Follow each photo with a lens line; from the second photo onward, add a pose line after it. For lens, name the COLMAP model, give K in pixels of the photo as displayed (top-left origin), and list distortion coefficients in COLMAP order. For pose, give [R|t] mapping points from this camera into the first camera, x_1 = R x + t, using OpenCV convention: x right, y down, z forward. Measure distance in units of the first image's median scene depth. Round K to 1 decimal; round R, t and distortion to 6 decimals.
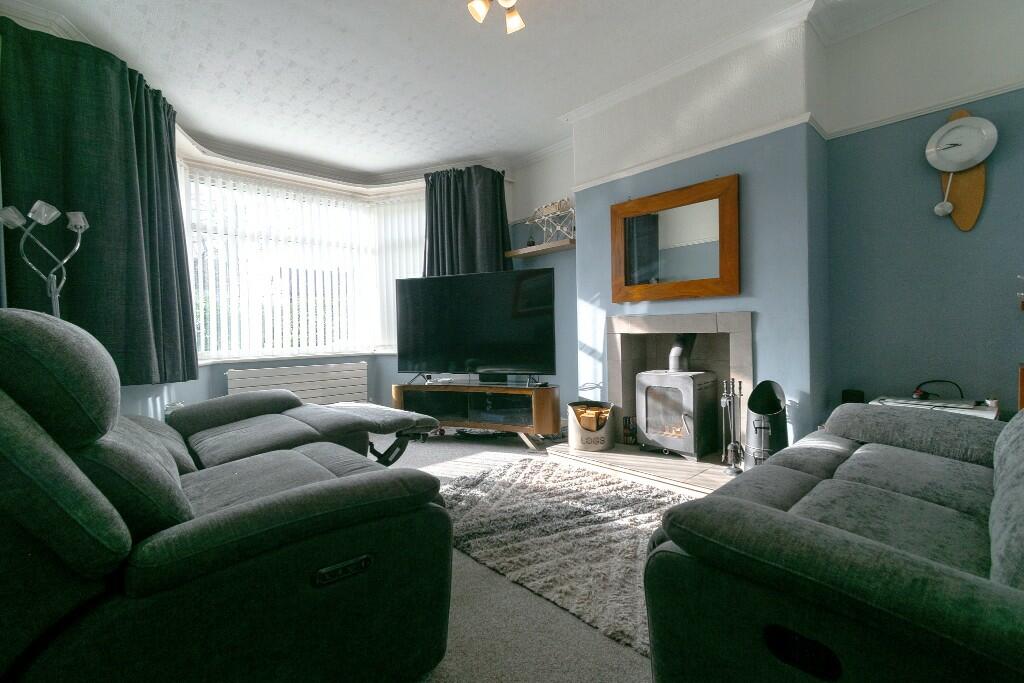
lens RADIAL K [[452.3, 0, 511.1], [0, 452.3, 339.3], [0, 0, 1]] dist [0.005907, -0.000730]
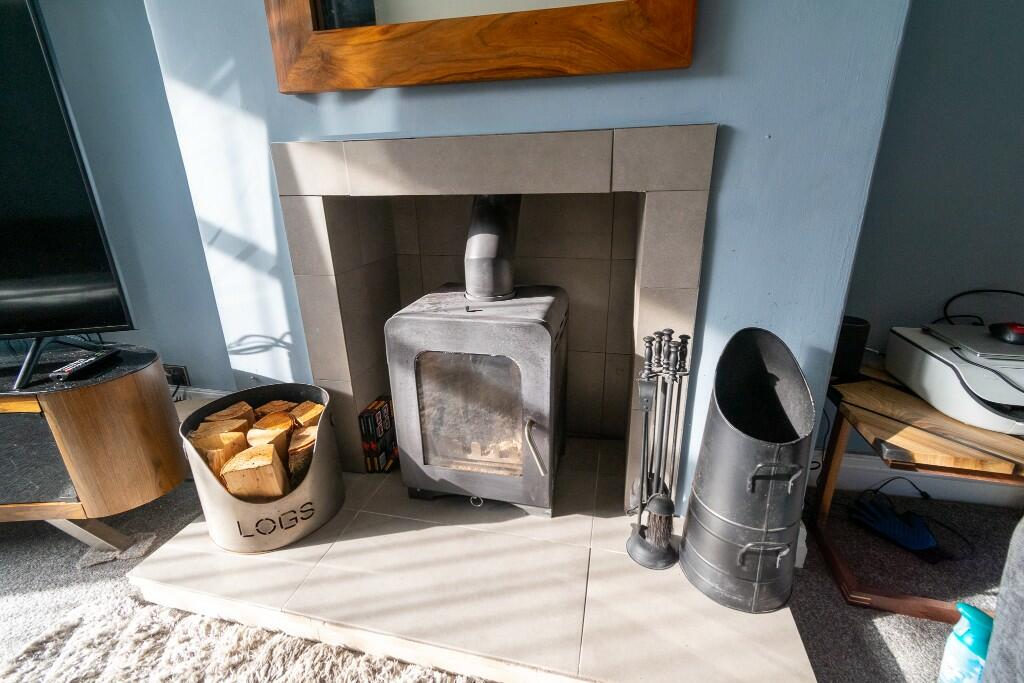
lens RADIAL K [[452.3, 0, 513.4], [0, 452.3, 339.3], [0, 0, 1]] dist [0.005907, -0.000730]
pose [[0.827311, -0.176174, 0.533404, 0.167747], [0.011214, 0.954539, 0.297874, -0.009960], [-0.561633, -0.240453, 0.791676, 0.652963]]
